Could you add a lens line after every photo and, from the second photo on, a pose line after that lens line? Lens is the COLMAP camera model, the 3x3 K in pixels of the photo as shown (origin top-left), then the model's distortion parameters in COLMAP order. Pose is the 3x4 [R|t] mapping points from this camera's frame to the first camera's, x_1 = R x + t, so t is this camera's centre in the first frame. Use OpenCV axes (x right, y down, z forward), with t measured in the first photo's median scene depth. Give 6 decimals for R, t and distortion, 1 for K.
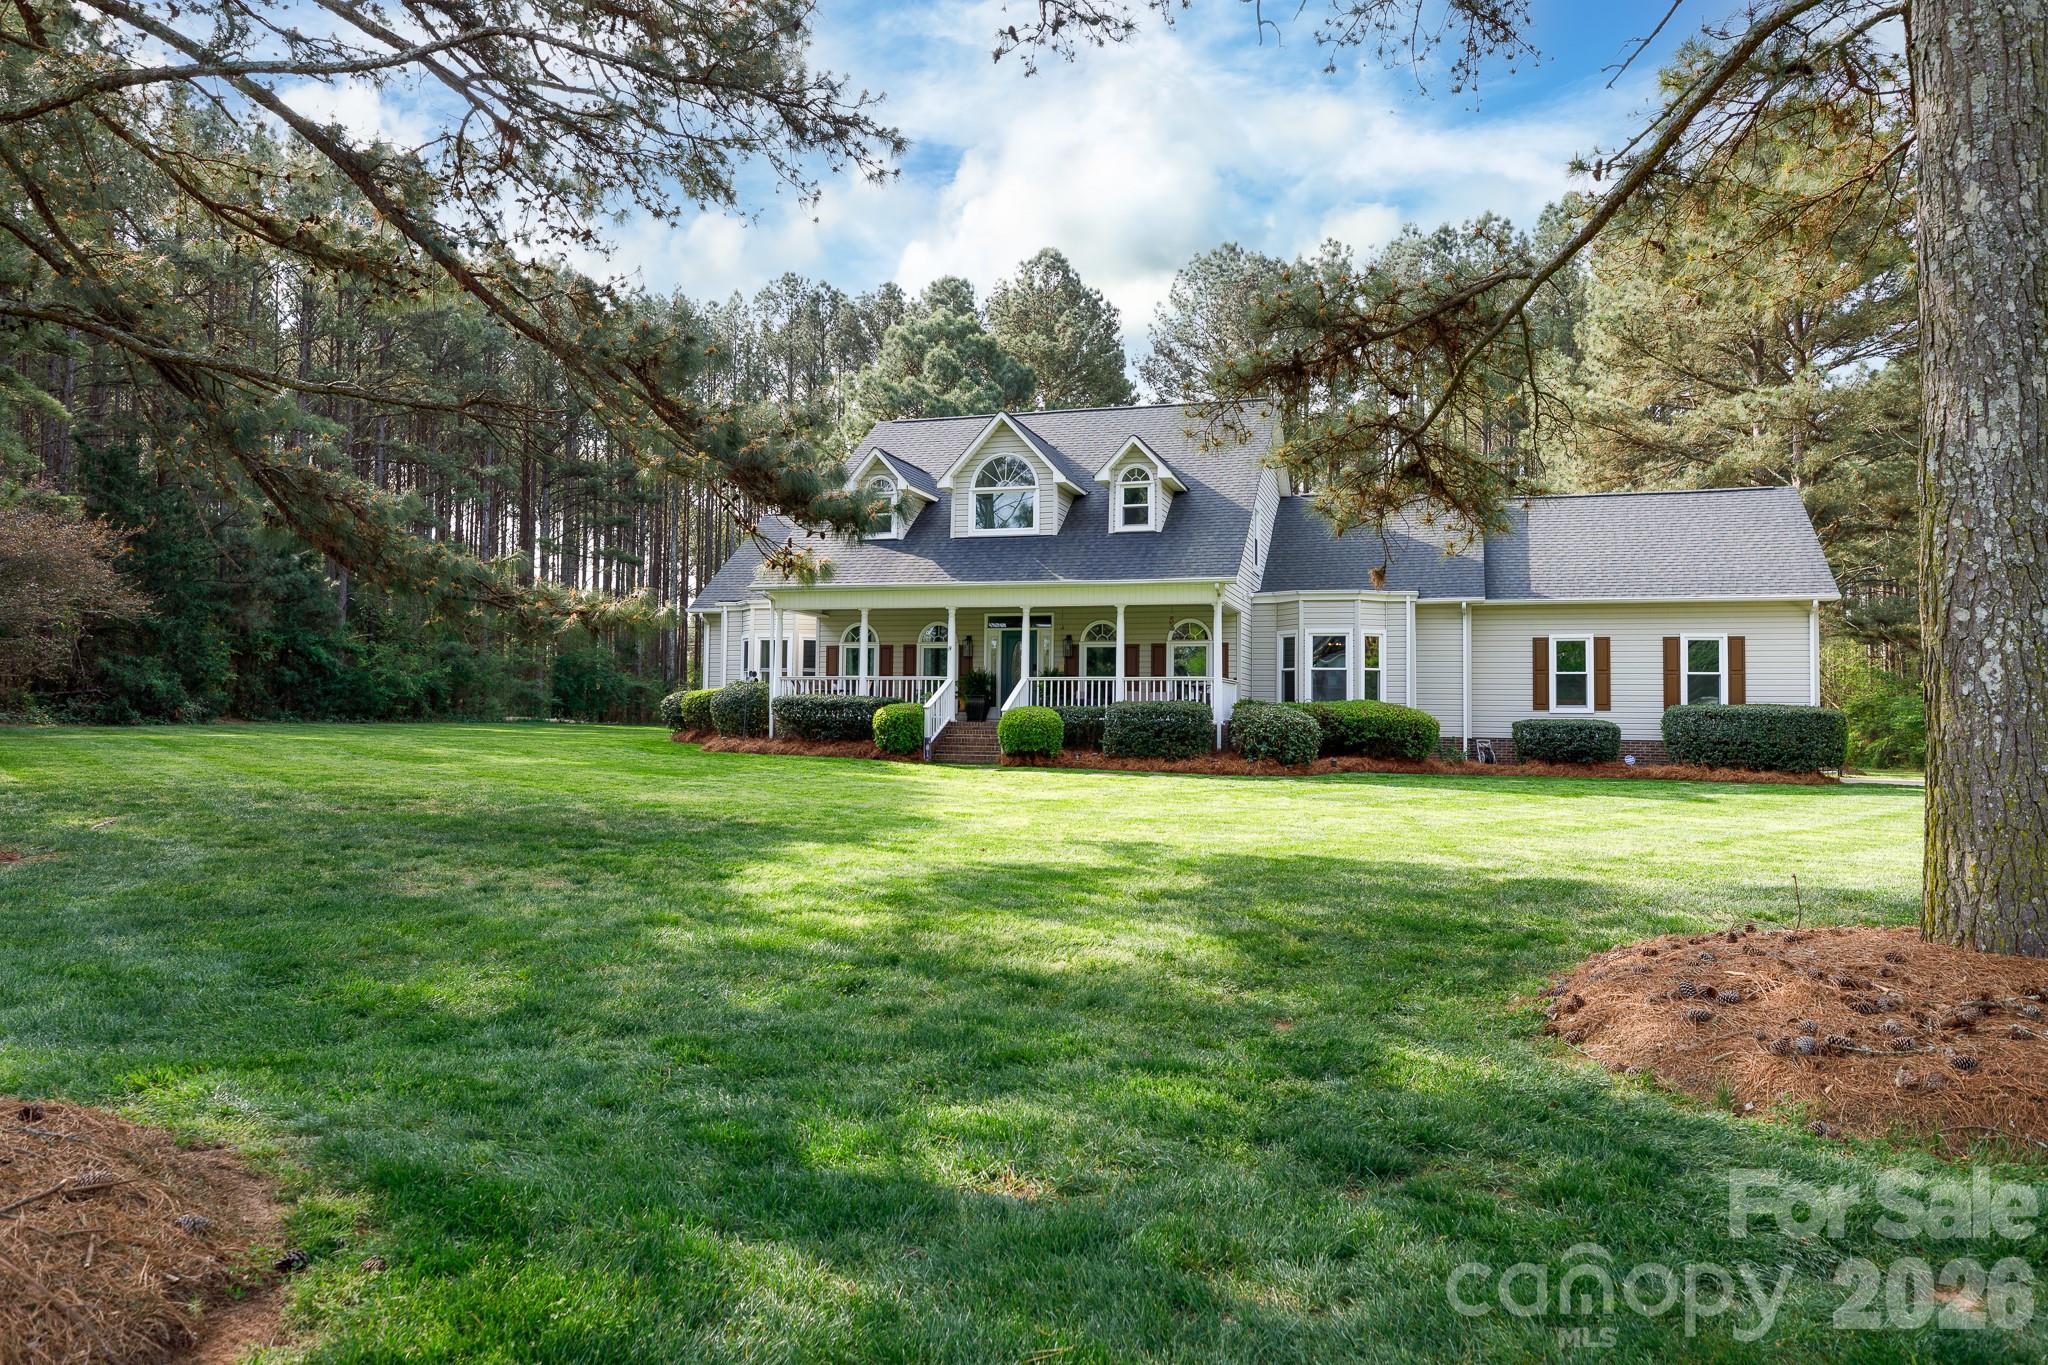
lens RADIAL K [[1389.5, 0, 1024.0], [0, 1389.5, 682.5], [0, 0, 1]] dist [0.000729, 0.000712]
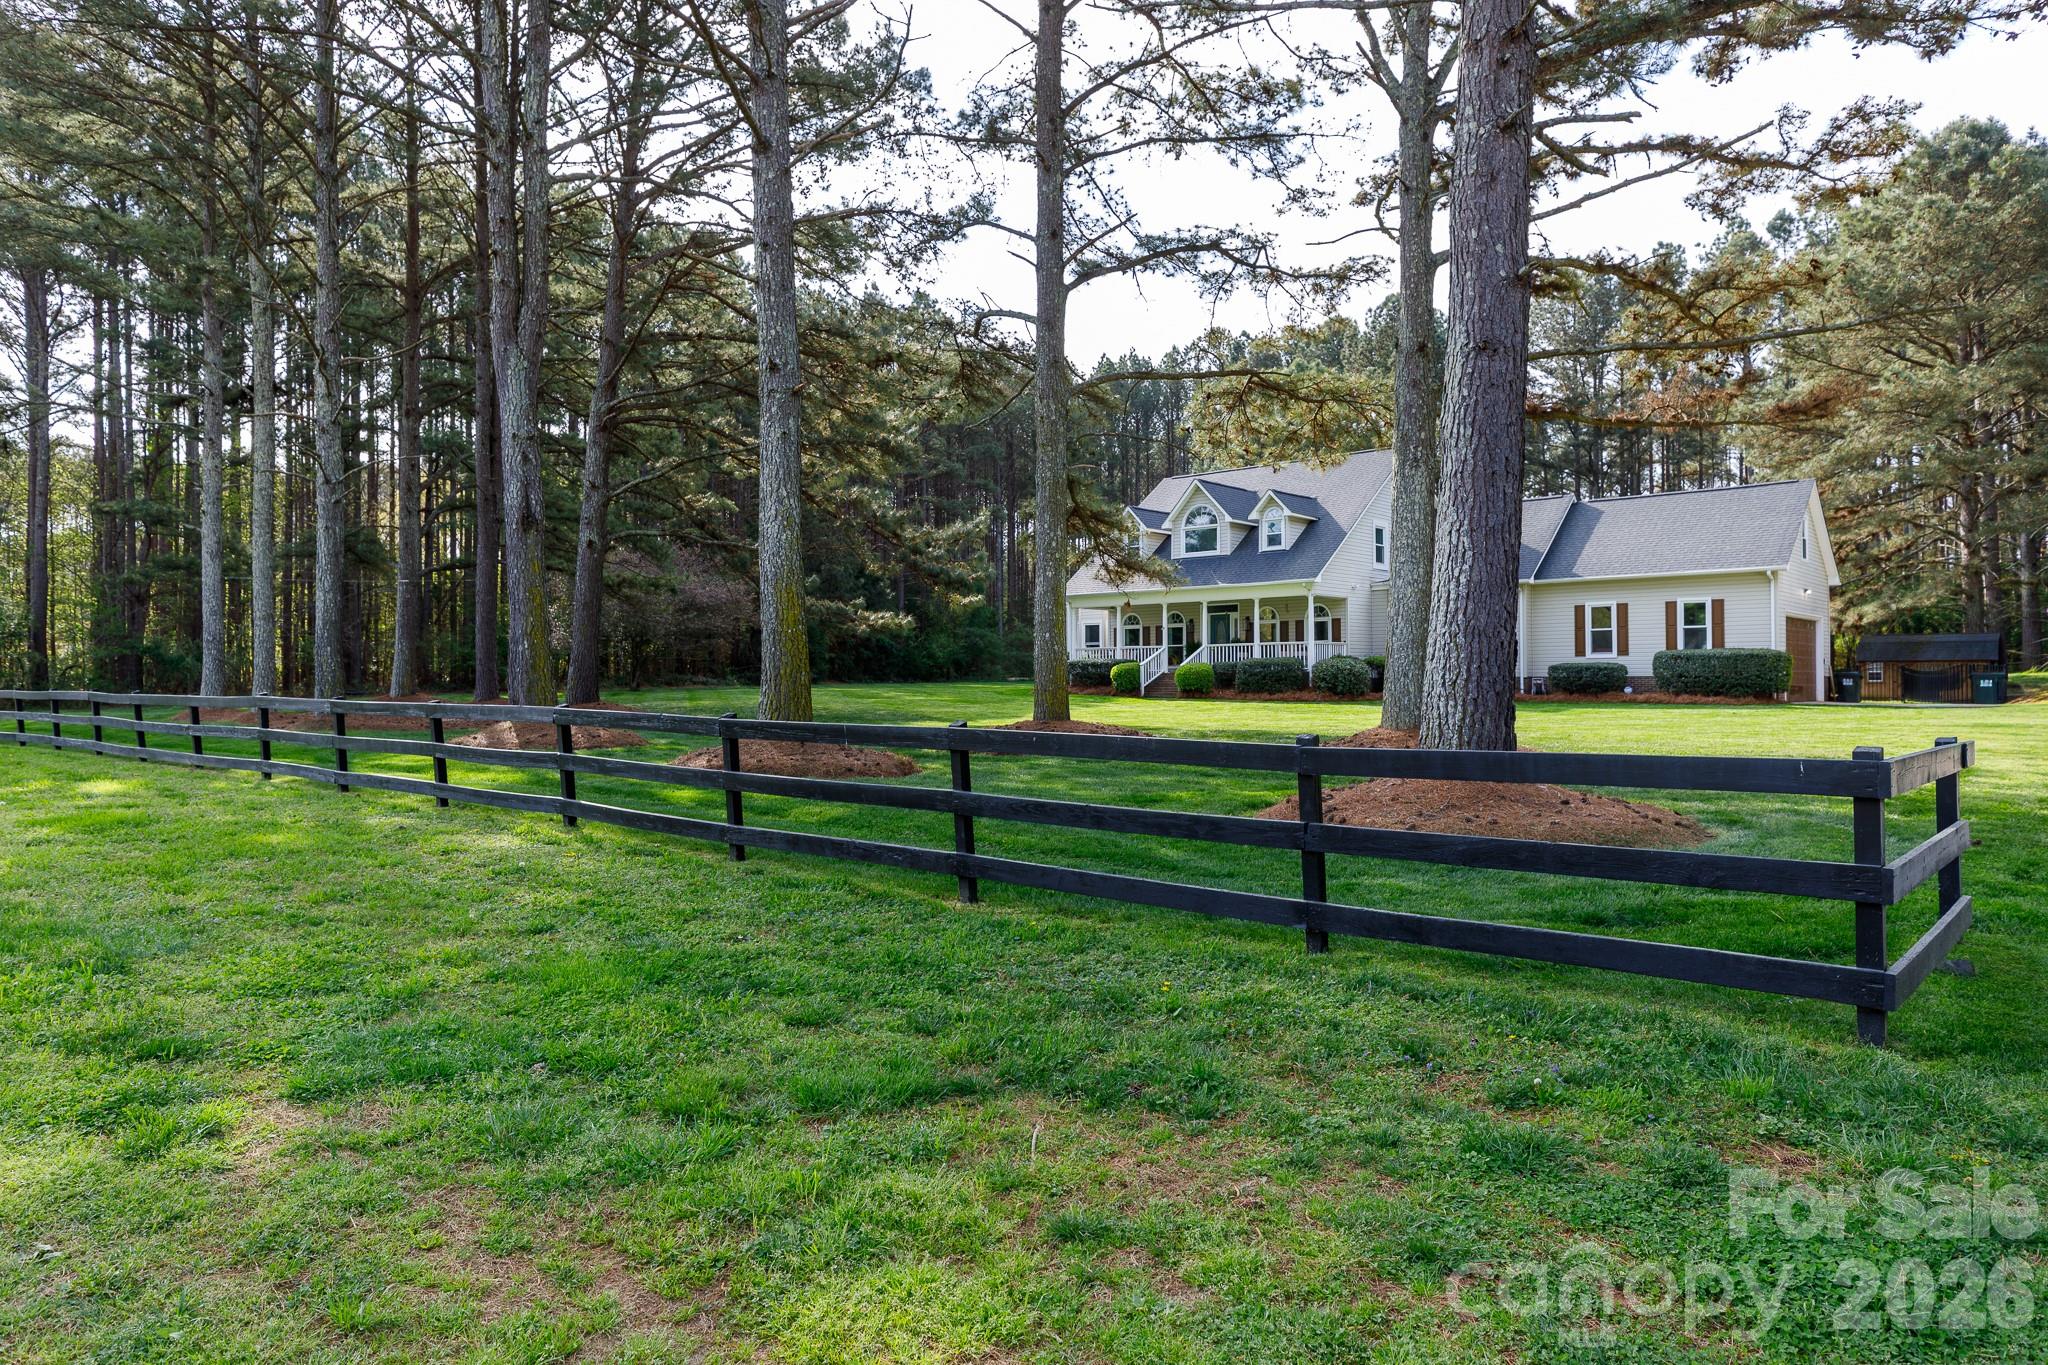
lens RADIAL K [[1323.6, 0, 1024.0], [0, 1323.6, 682.5], [0, 0, 1]] dist [-0.000795, -0.000292]
pose [[0.910730, -0.018666, -0.412581, 0.427856], [0.028167, 0.999459, 0.016959, 0.007776], [0.412041, -0.027066, 0.910763, -0.475993]]
